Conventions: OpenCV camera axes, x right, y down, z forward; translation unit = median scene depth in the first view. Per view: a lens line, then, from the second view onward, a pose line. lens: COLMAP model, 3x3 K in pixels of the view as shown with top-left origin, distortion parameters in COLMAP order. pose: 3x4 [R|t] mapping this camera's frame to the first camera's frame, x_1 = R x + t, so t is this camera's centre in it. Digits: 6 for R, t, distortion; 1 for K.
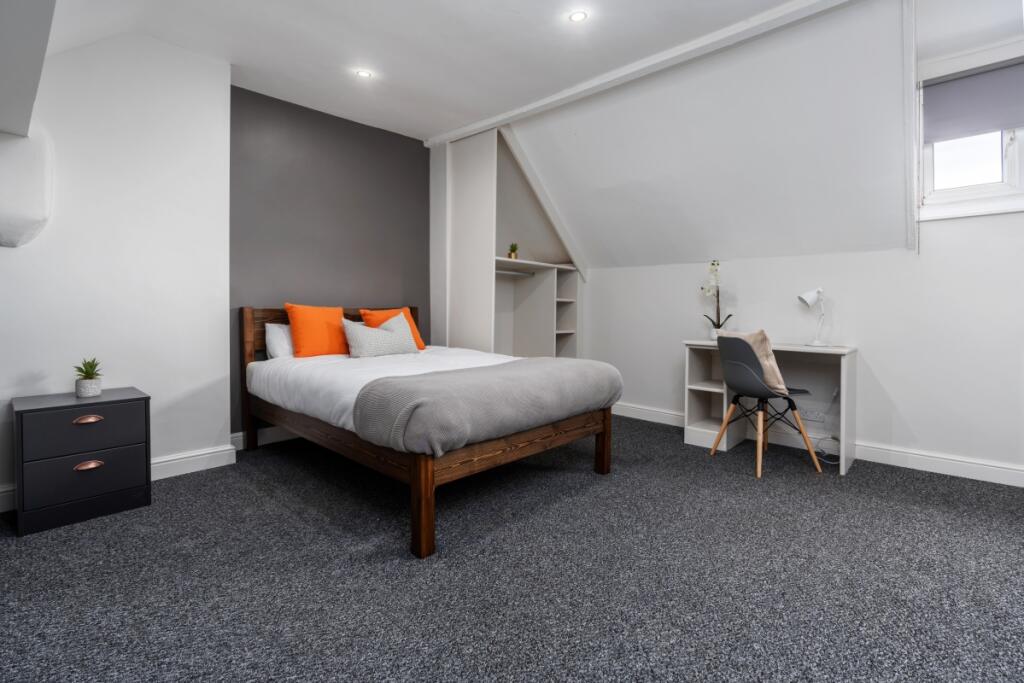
lens RADIAL K [[466.0, 0, 506.9], [0, 466.0, 299.9], [0, 0, 1]] dist [-0.000875, -0.000092]
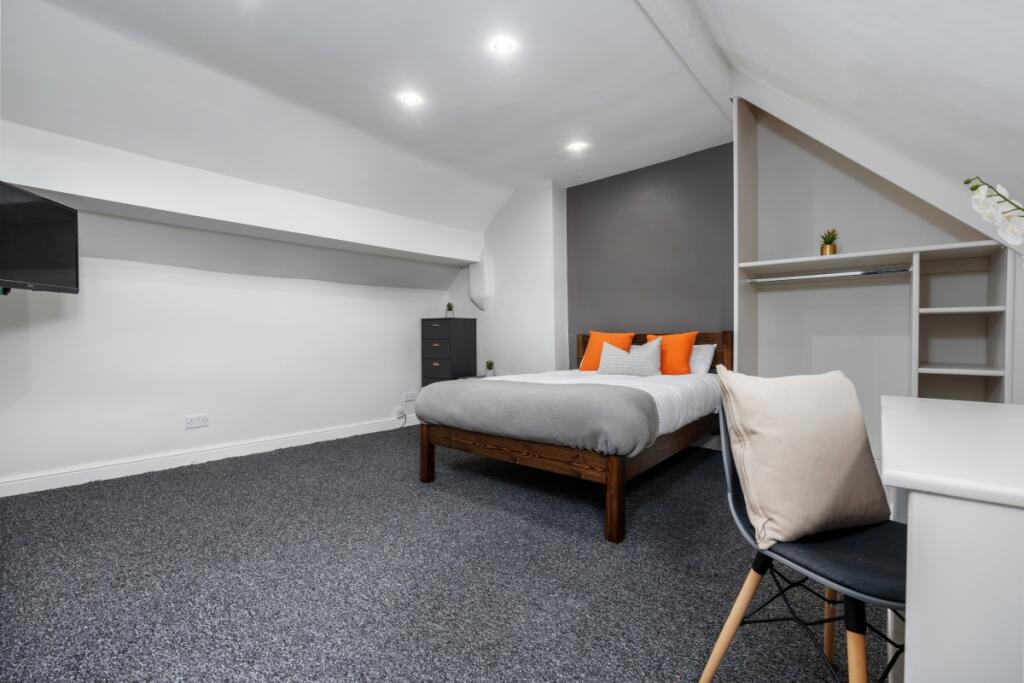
lens RADIAL K [[461.6, 0, 530.6], [0, 461.6, 326.6], [0, 0, 1]] dist [-0.006013, -0.000556]
pose [[0.075884, -0.033814, -0.996543, 0.816341], [0.027003, 0.999128, -0.031846, 0.030476], [0.996751, -0.024493, 0.076731, 0.679623]]
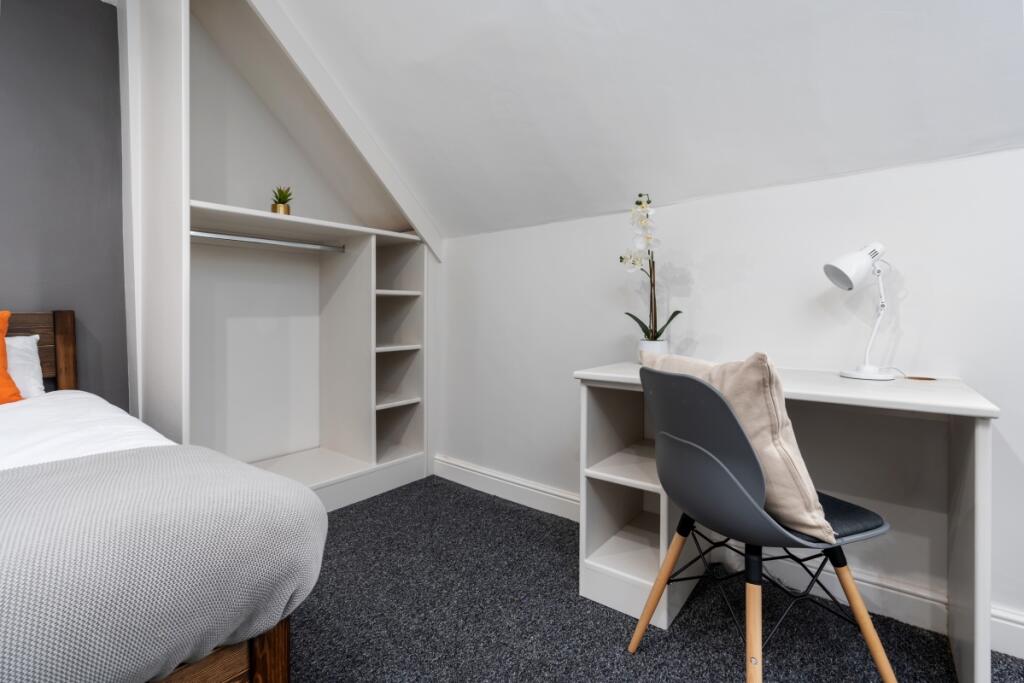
lens RADIAL K [[468.6, 0, 494.8], [0, 468.6, 317.1], [0, 0, 1]] dist [-0.001284, -0.000150]
pose [[0.998448, -0.023840, 0.050340, 0.294960], [0.022316, 0.999282, 0.030613, 0.020947], [-0.051034, -0.029442, 0.998263, 0.581574]]
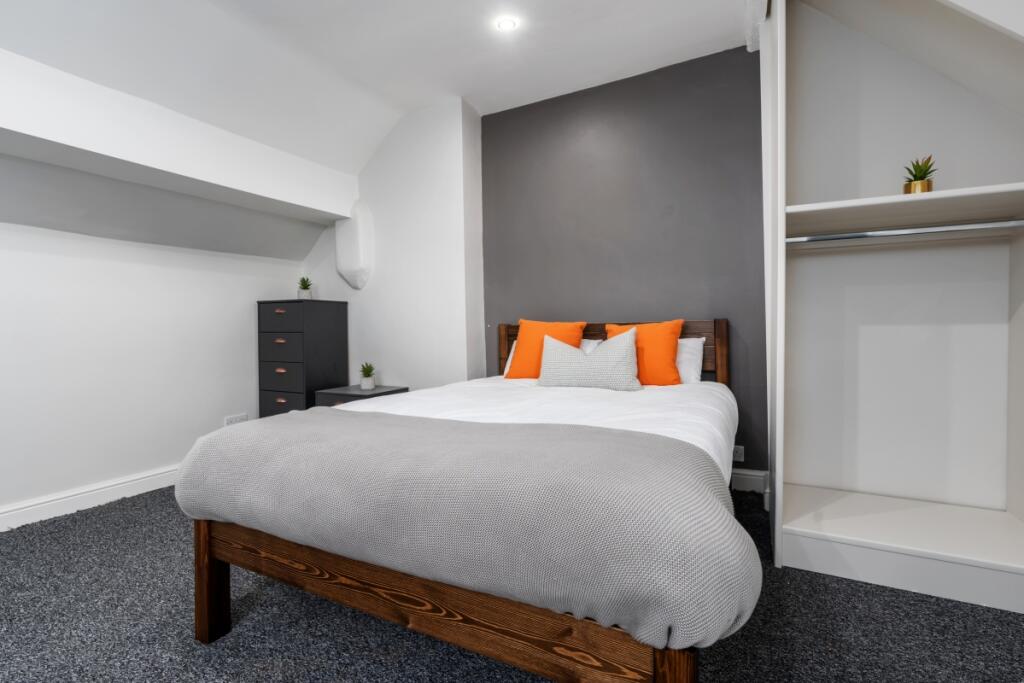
lens RADIAL K [[461.6, 0, 530.6], [0, 461.6, 326.6], [0, 0, 1]] dist [-0.006013, -0.000556]
pose [[0.298884, -0.014848, -0.954174, 0.390325], [0.031610, 0.999484, -0.005652, 0.026170], [0.953766, -0.028472, 0.299200, 0.700722]]
